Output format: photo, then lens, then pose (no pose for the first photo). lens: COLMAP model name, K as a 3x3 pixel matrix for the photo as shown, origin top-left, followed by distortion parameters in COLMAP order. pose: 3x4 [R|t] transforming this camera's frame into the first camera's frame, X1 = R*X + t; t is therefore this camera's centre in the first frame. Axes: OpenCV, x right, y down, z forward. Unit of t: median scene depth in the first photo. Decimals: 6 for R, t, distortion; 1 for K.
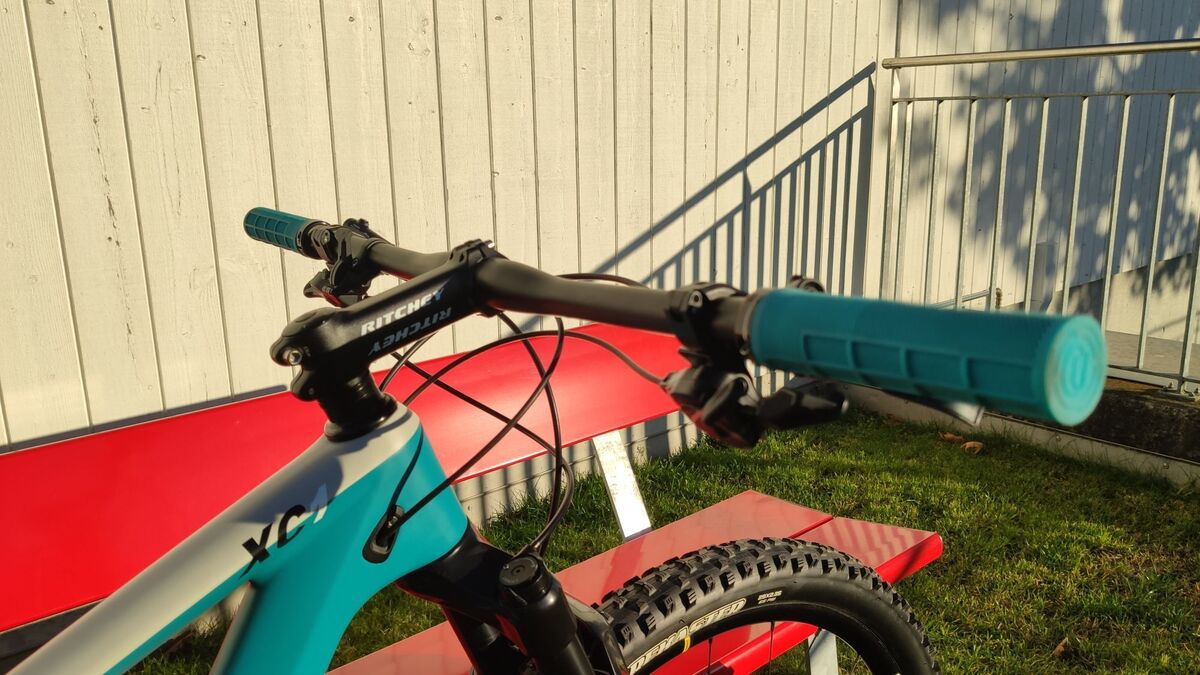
lens RADIAL K [[926.0, 0, 600.0], [0, 926.0, 337.5], [0, 0, 1]] dist [0.002682, -0.000624]
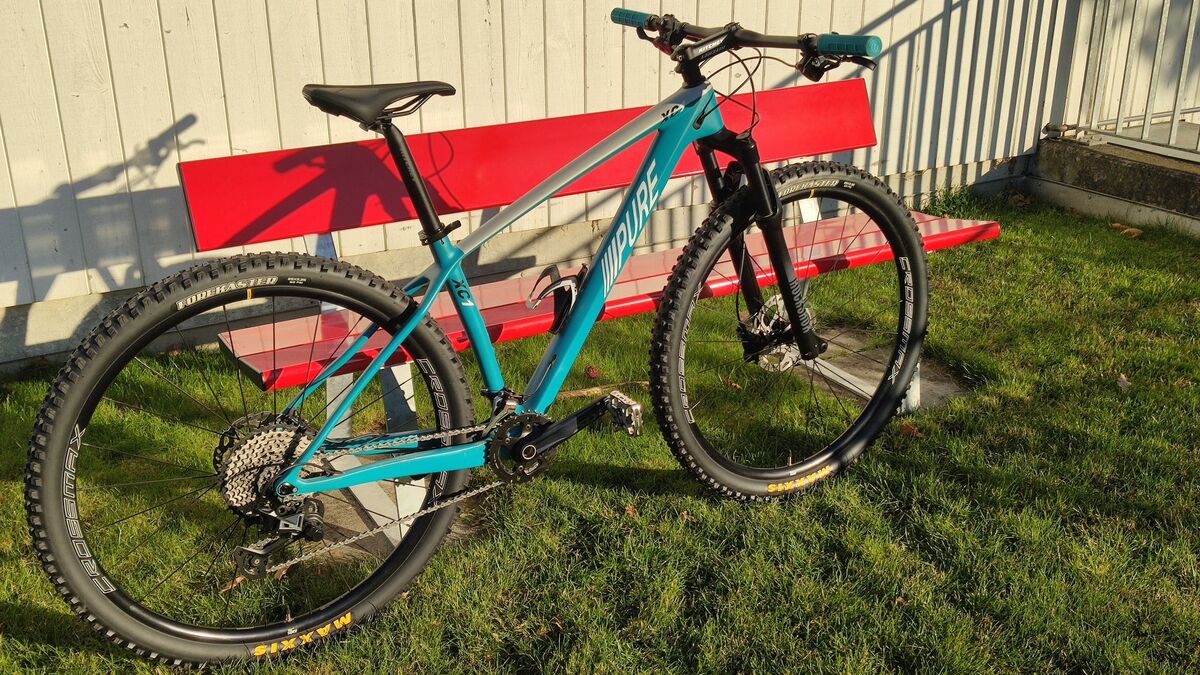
lens RADIAL K [[1192.1, 0, 600.0], [0, 1192.1, 337.5], [0, 0, 1]] dist [0.054688, 0.005149]
pose [[0.974927, 0.095990, -0.200756, 0.112466], [-0.068477, 0.987813, 0.139773, 0.140928], [0.211726, -0.122521, 0.969619, -1.090481]]
